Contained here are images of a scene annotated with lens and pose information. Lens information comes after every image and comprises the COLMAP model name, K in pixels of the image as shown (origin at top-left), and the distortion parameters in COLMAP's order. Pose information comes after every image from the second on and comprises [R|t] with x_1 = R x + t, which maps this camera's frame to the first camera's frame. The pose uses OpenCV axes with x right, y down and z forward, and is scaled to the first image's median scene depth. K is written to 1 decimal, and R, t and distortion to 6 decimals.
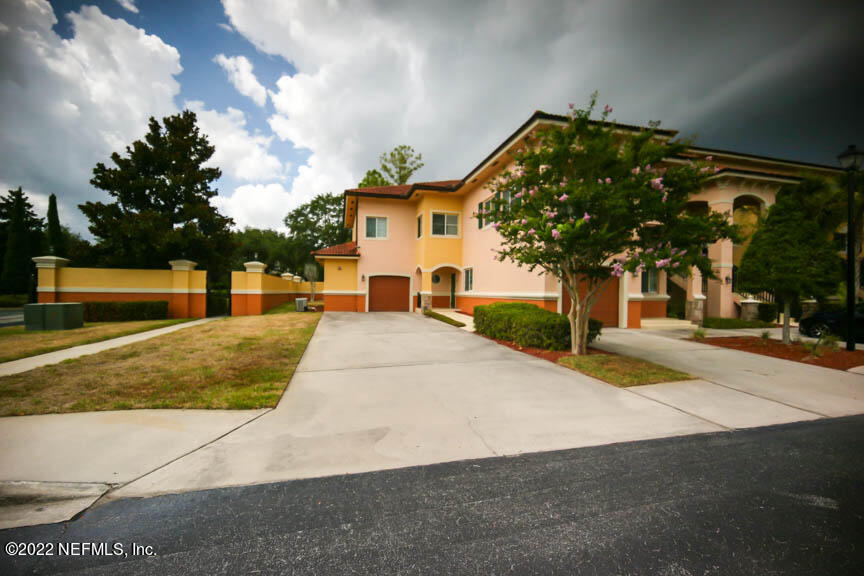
lens RADIAL K [[371.6, 0, 425.1], [0, 371.6, 305.6], [0, 0, 1]] dist [-0.011520, 0.000811]
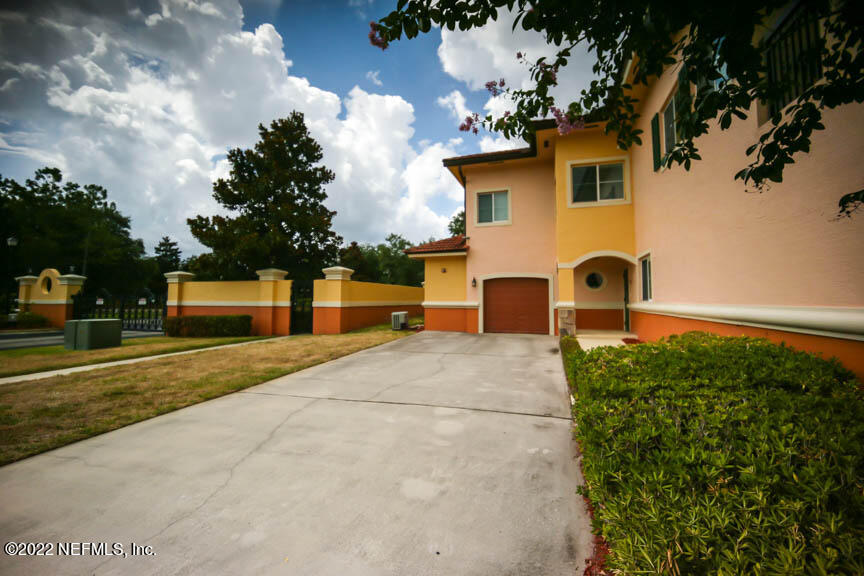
lens RADIAL K [[371.6, 0, 436.7], [0, 371.6, 273.9], [0, 0, 1]] dist [-0.011520, 0.000811]
pose [[0.860700, -0.046951, -0.506943, 0.124161], [-0.008933, 0.994193, -0.107244, -0.018245], [0.509035, 0.096833, 0.855282, 0.413753]]
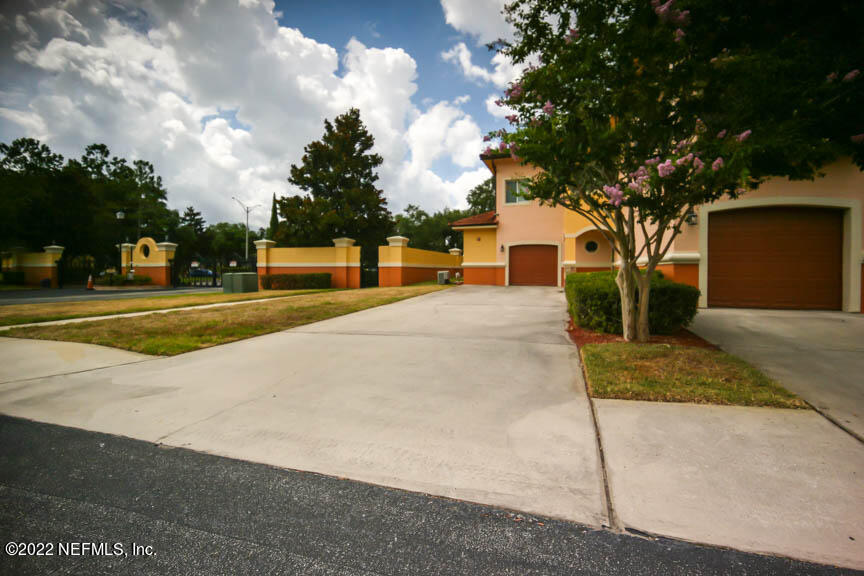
lens RADIAL K [[386.6, 0, 434.1], [0, 386.6, 278.9], [0, 0, 1]] dist [-0.011888, -0.001718]
pose [[0.853916, 0.002093, -0.520407, 0.193014], [-0.011460, 0.999825, -0.014784, 0.017235], [0.520285, 0.018588, 0.853791, 0.118253]]
